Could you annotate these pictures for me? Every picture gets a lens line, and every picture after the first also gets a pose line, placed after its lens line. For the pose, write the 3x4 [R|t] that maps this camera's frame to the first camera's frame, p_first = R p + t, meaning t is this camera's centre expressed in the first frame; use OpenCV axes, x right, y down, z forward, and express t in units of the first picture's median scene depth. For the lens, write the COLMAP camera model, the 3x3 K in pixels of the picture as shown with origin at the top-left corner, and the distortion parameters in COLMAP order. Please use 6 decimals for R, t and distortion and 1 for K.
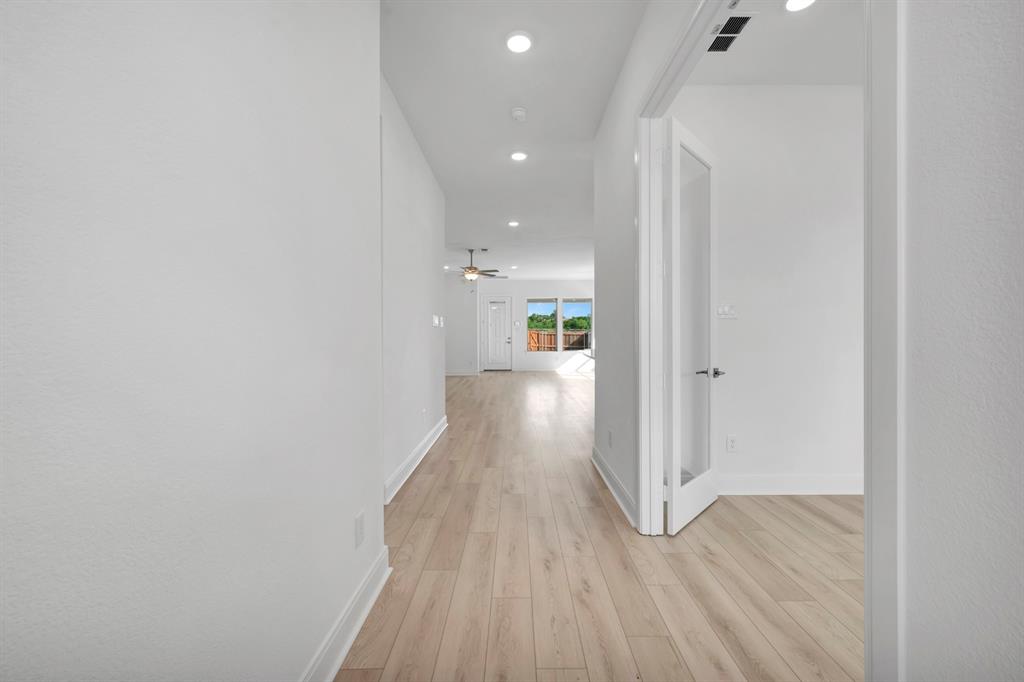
lens RADIAL K [[406.4, 0, 516.2], [0, 406.4, 341.4], [0, 0, 1]] dist [0.001179, 0.000142]
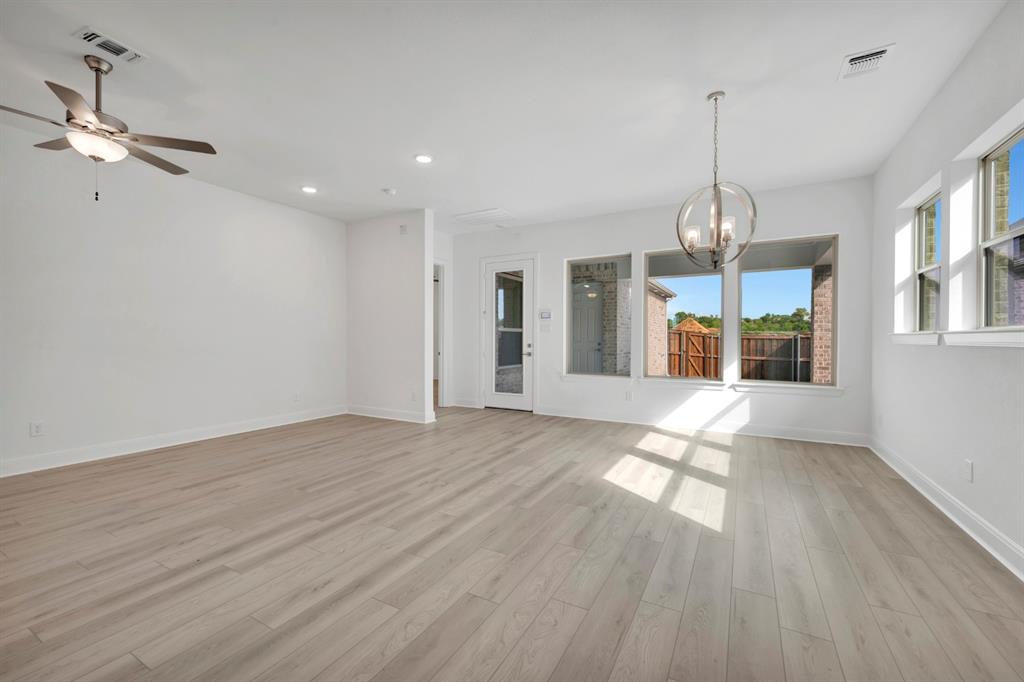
lens RADIAL K [[406.4, 0, 516.2], [0, 406.4, 341.4], [0, 0, 1]] dist [0.001179, 0.000142]
pose [[0.872362, 0.008062, -0.488795, 0.205057], [-0.011972, 0.999916, -0.004876, -0.010561], [0.488715, 0.010106, 0.872385, 0.565882]]
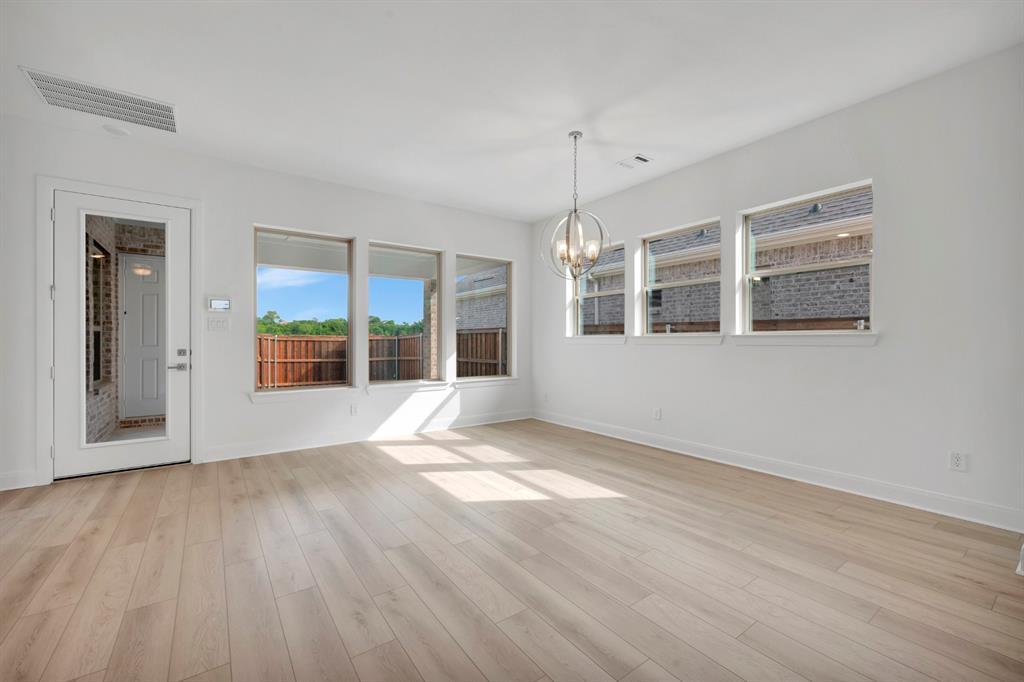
lens RADIAL K [[422.6, 0, 509.6], [0, 422.6, 337.9], [0, 0, 1]] dist [-0.002660, -0.000072]
pose [[0.818060, 0.006765, 0.575092, 0.000729], [0.007019, 0.999739, -0.021745, -0.010341], [-0.575089, 0.021825, 0.817799, 0.614677]]
